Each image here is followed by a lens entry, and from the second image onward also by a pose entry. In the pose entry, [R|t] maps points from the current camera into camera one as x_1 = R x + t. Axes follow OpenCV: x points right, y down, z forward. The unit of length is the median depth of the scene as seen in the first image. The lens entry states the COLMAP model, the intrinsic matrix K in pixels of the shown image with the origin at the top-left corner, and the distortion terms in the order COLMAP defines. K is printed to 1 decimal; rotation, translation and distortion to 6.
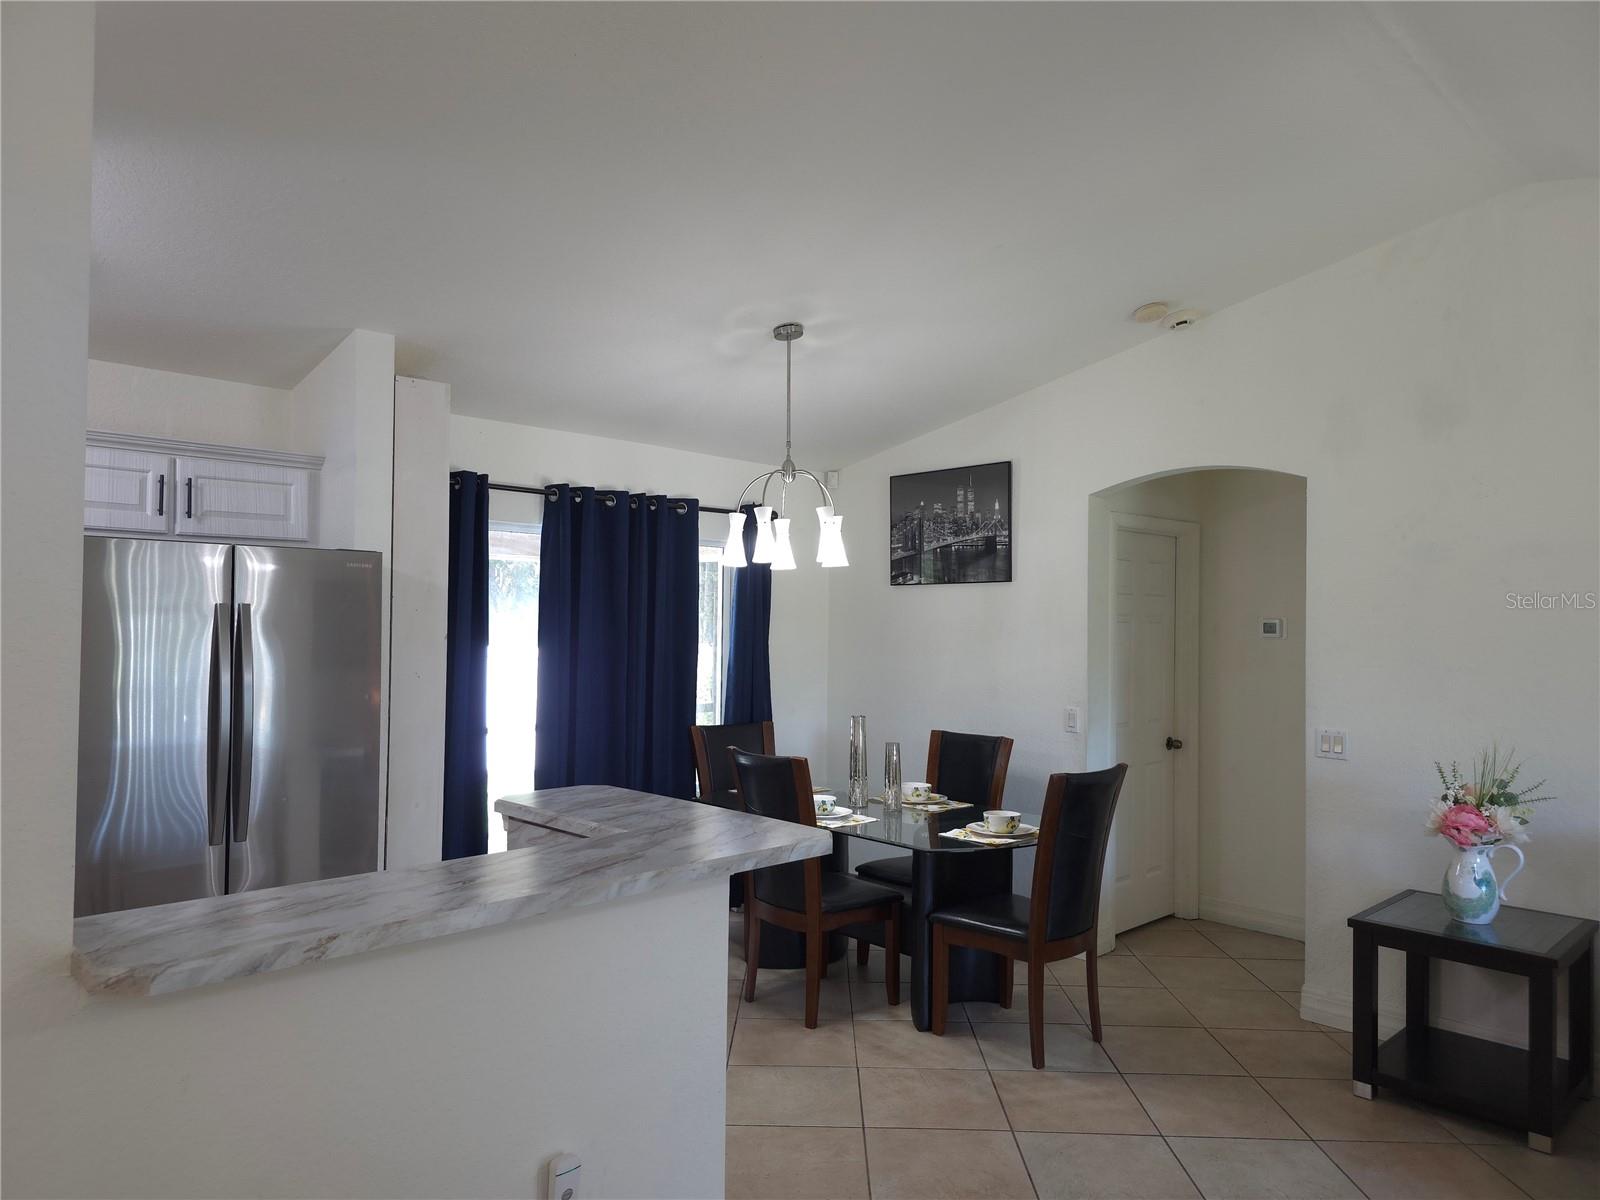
lens RADIAL K [[1077.8, 0, 793.5], [0, 1077.8, 606.2], [0, 0, 1]] dist [0.052874, -0.051817]
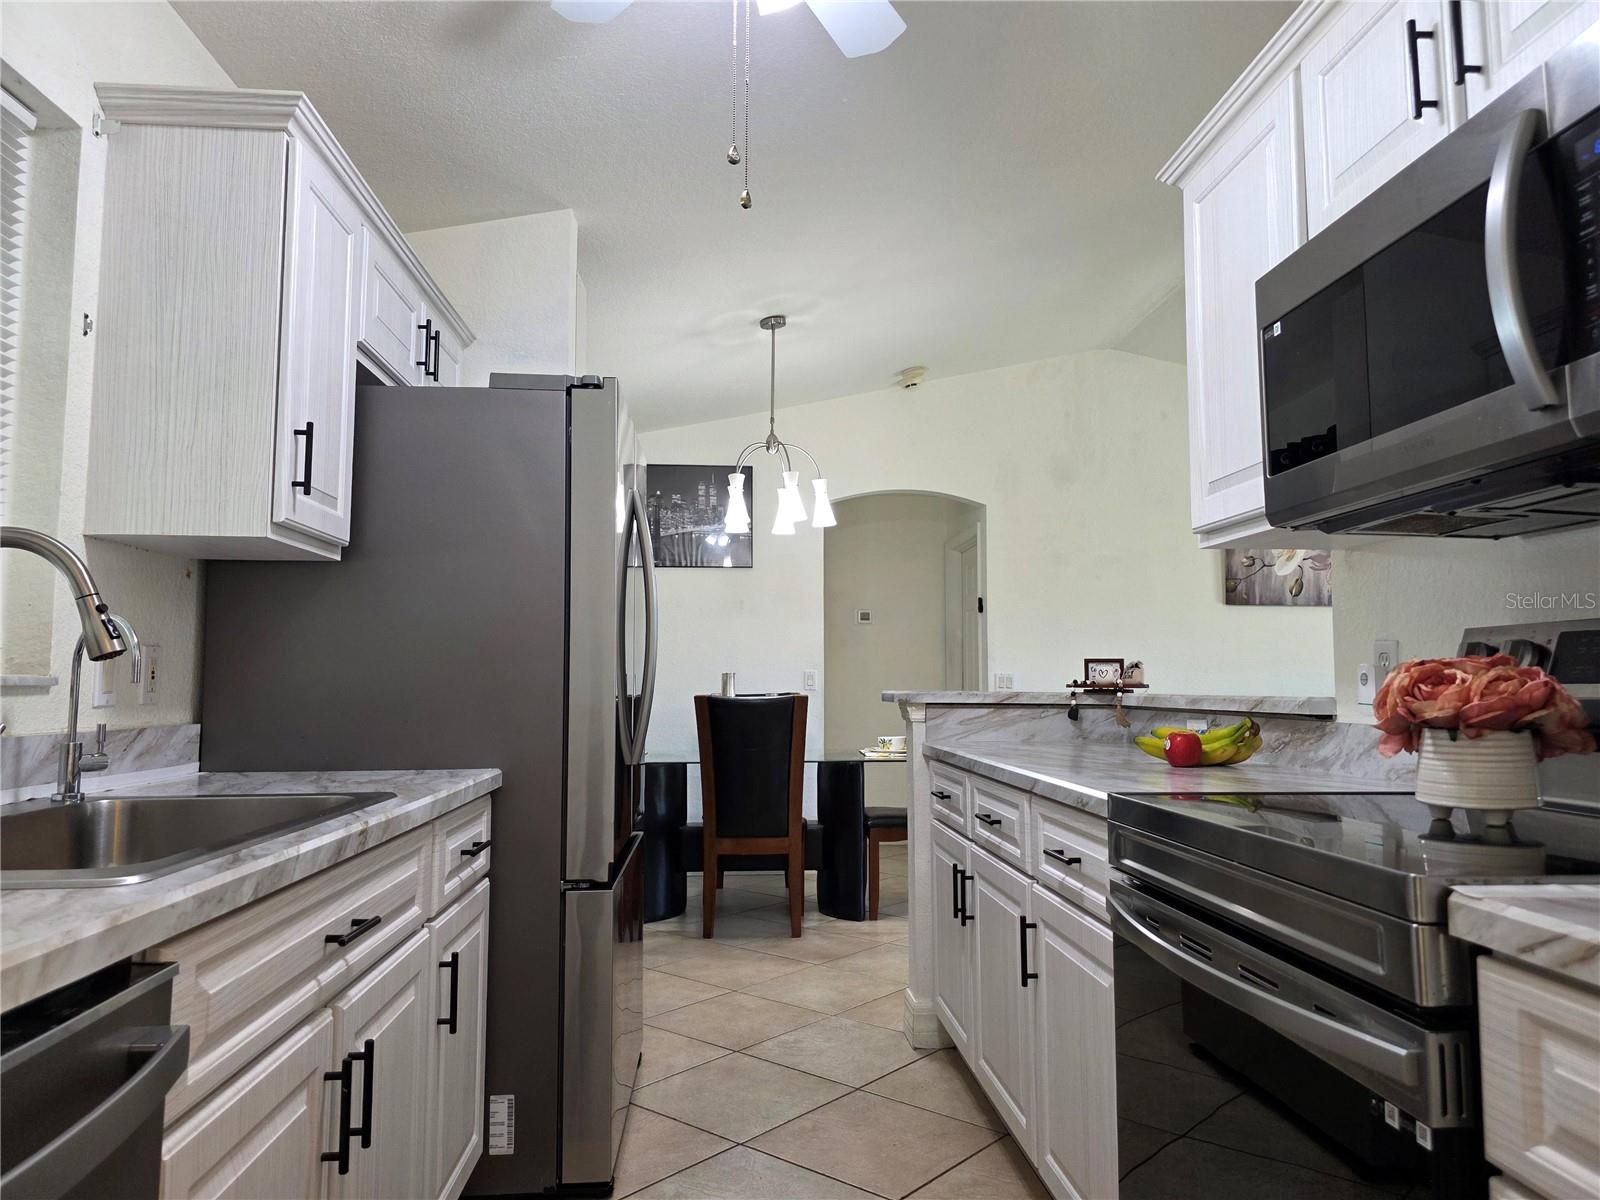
lens RADIAL K [[1077.8, 0, 805.1], [0, 1077.8, 596.2], [0, 0, 1]] dist [0.052874, -0.051817]
pose [[0.634976, 0.054239, 0.770625, -0.747999], [-0.006986, 0.997895, -0.064479, 0.094472], [-0.772500, 0.035560, 0.634018, 0.235076]]
